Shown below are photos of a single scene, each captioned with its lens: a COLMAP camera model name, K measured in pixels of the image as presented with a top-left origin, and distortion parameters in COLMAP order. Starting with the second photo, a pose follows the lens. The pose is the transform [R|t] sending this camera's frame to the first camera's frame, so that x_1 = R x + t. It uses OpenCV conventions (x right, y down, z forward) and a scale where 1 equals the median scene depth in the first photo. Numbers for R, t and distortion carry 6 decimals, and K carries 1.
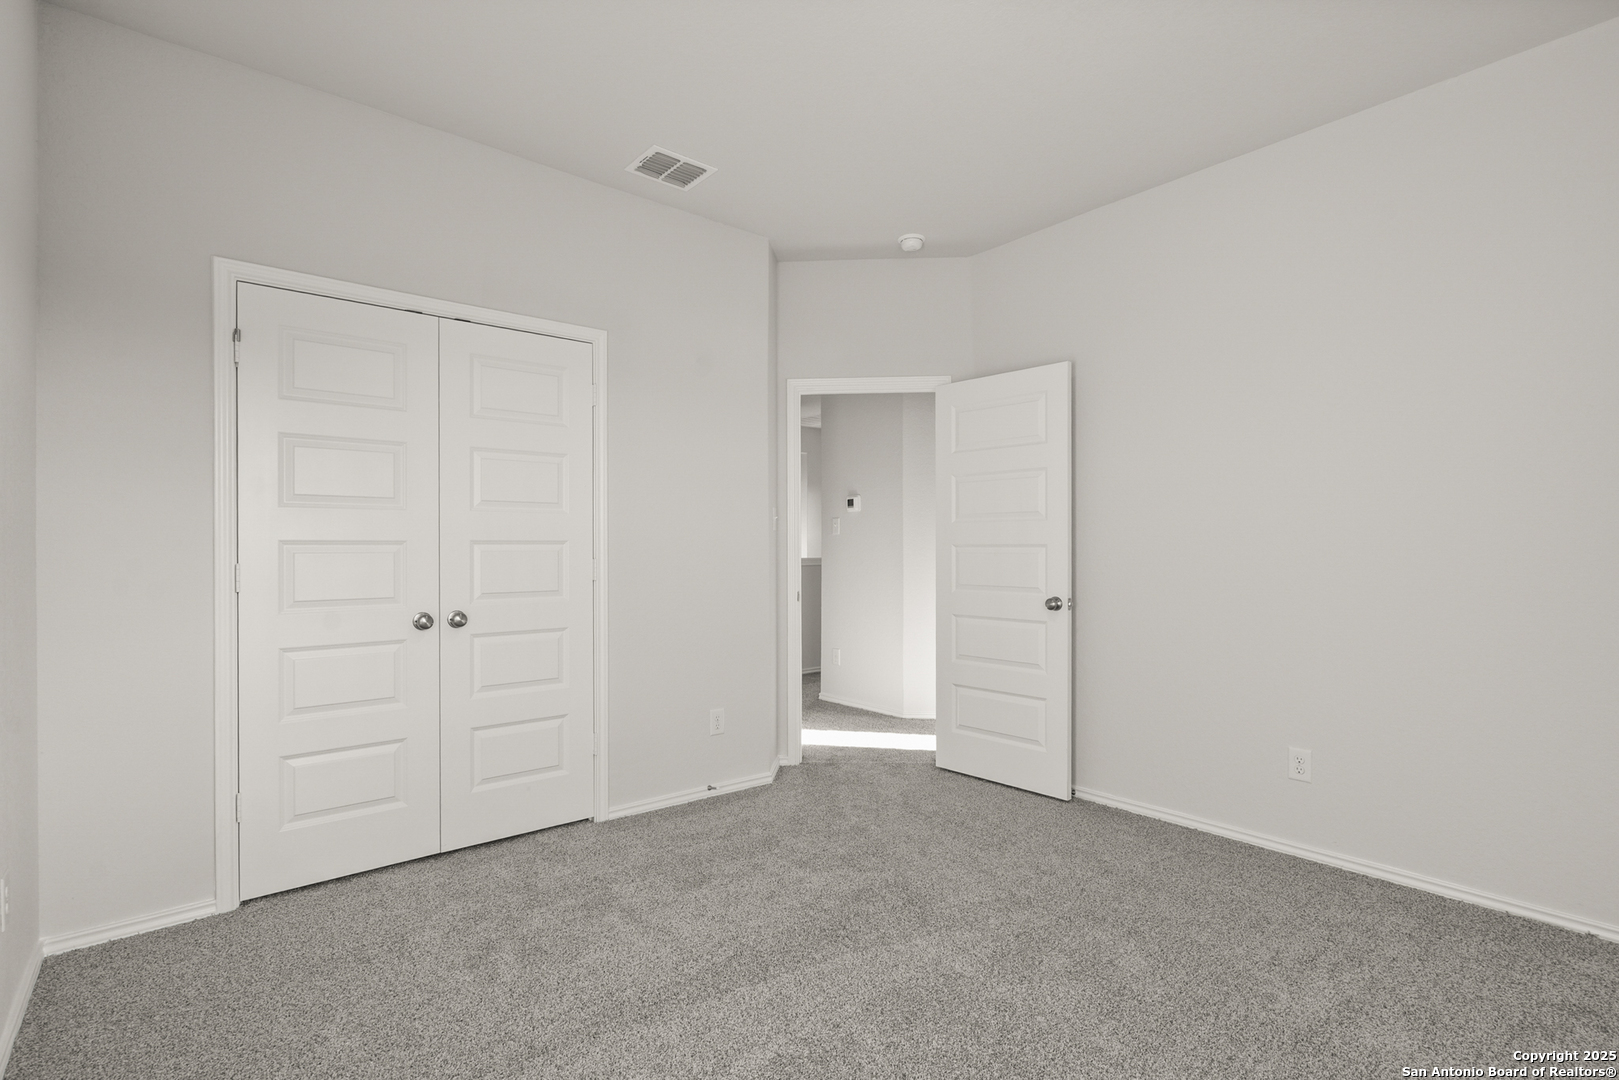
lens RADIAL K [[753.0, 0, 804.8], [0, 753.0, 543.3], [0, 0, 1]] dist [-0.000594, 0.000030]
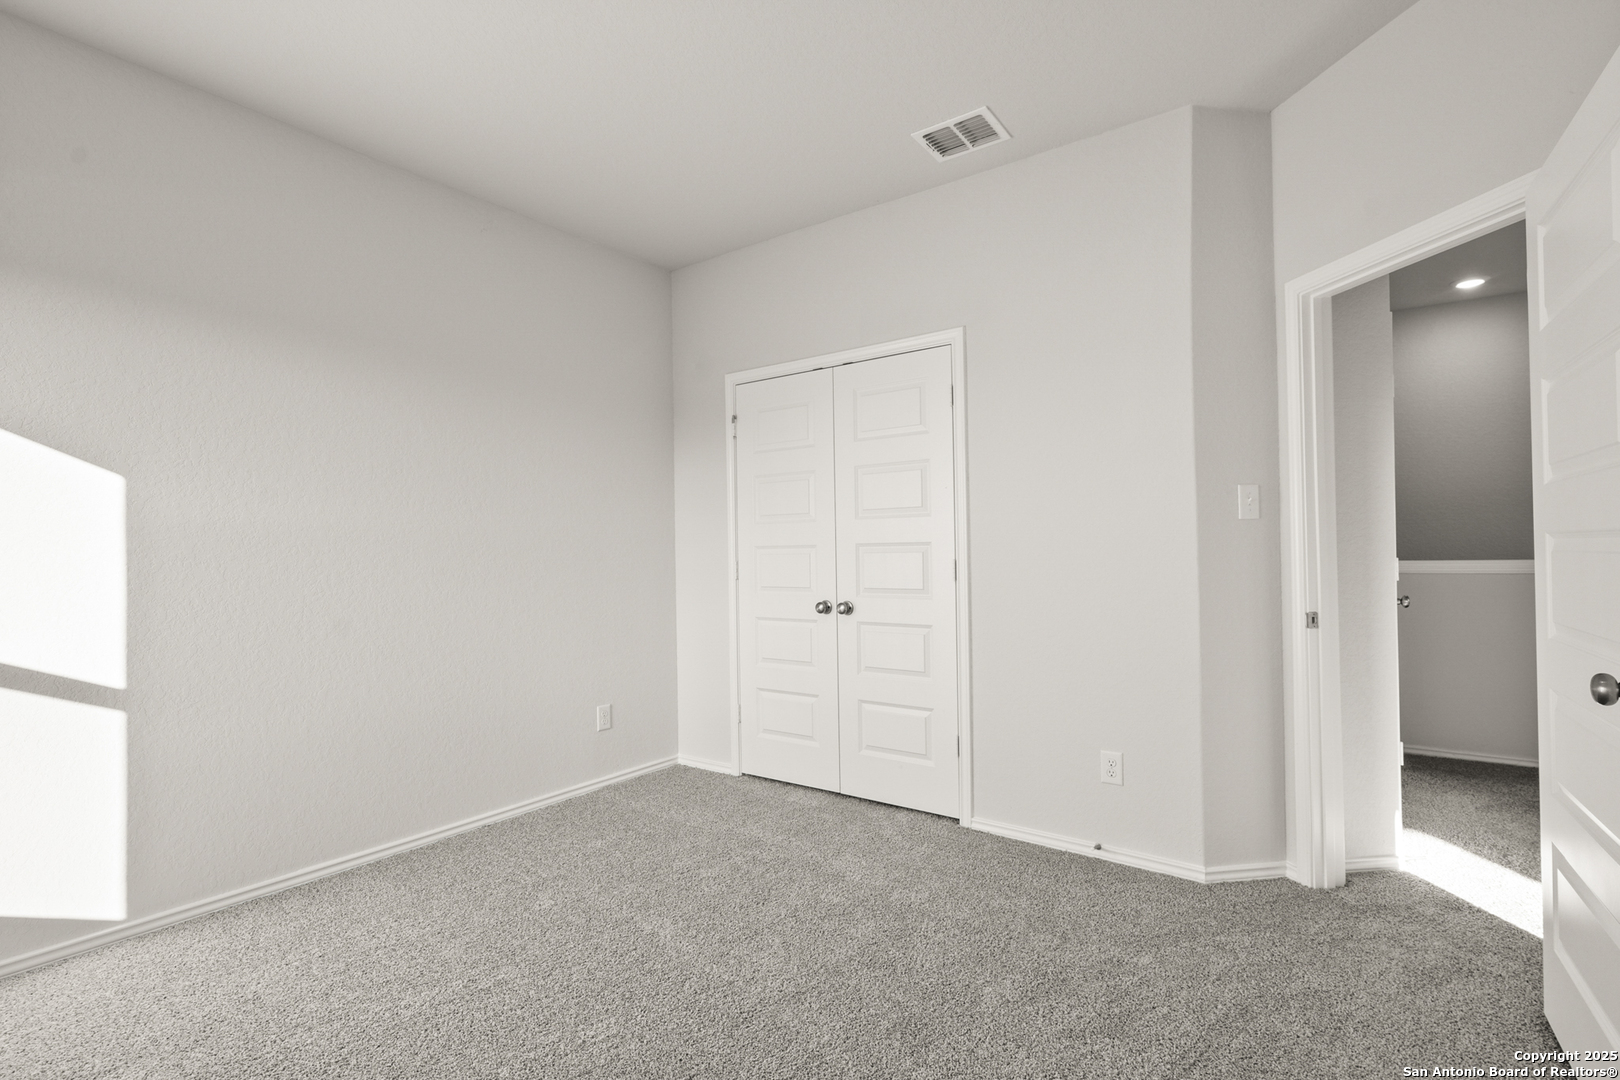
lens RADIAL K [[753.5, 0, 797.9], [0, 753.5, 543.4], [0, 0, 1]] dist [-0.000594, 0.000030]
pose [[0.250544, -0.009812, -0.968055, 0.695377], [0.021248, 0.999763, -0.004634, -0.000735], [0.967872, -0.019408, 0.250694, 0.603981]]
